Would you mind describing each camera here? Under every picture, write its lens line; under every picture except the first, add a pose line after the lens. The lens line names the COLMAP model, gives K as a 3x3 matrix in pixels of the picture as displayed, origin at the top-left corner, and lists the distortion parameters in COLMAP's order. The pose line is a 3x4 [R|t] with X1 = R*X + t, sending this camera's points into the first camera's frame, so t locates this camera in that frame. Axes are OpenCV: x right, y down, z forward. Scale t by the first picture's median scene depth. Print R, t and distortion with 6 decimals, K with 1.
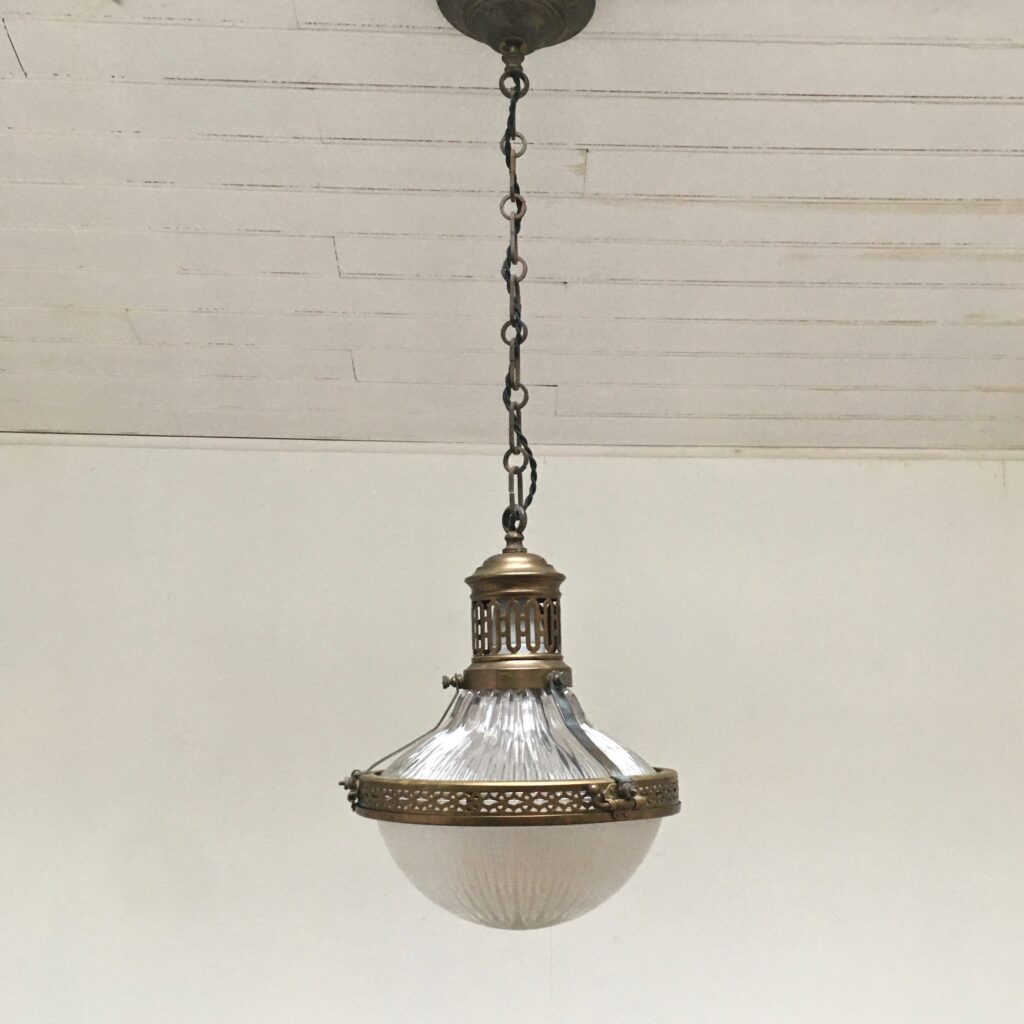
lens RADIAL K [[1221.7, 0, 514.0], [0, 1221.7, 502.9], [0, 0, 1]] dist [0.069567, 0.000000]
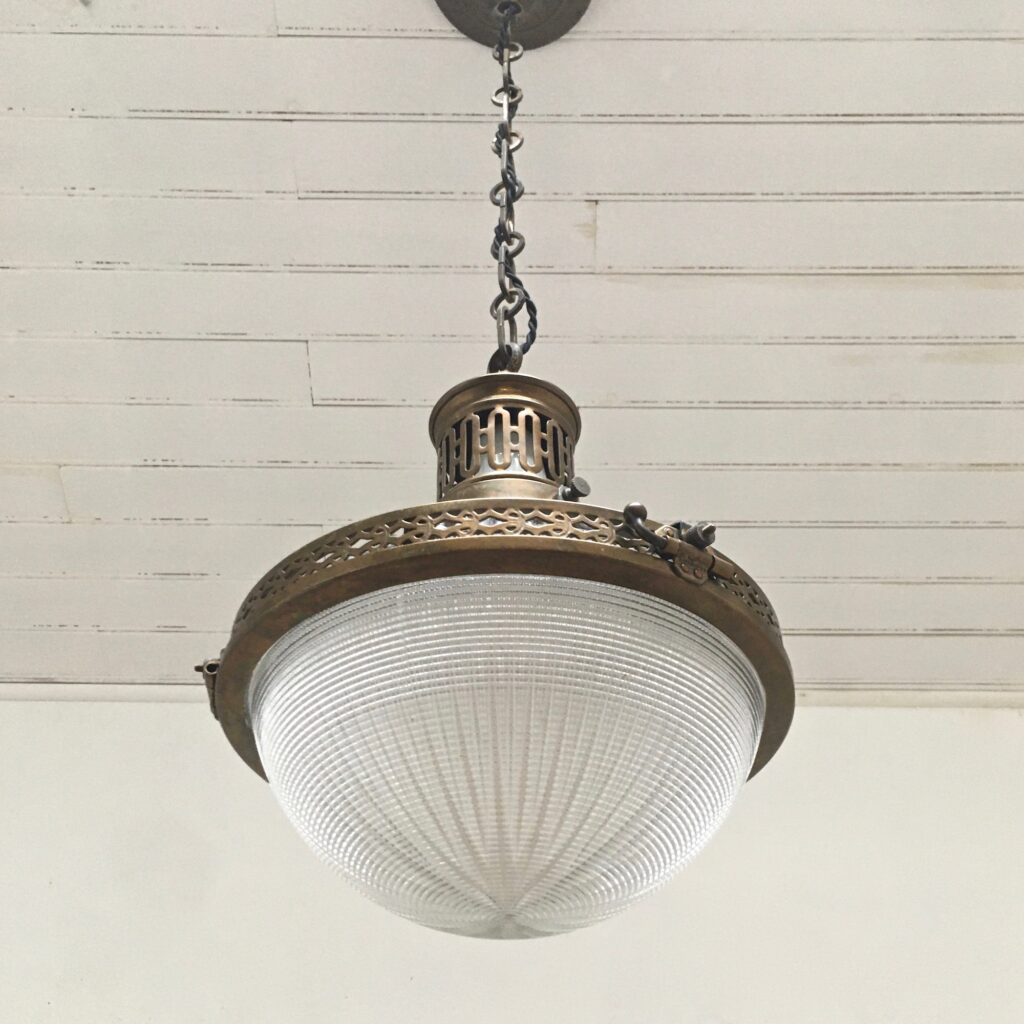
lens RADIAL K [[1221.7, 0, 515.1], [0, 1221.7, 425.8], [0, 0, 1]] dist [0.069567, 0.000000]
pose [[0.999898, -0.006041, -0.012926, 0.014951], [-0.001330, 0.862525, -0.506013, 0.390510], [0.014206, 0.505979, 0.862429, 0.416320]]
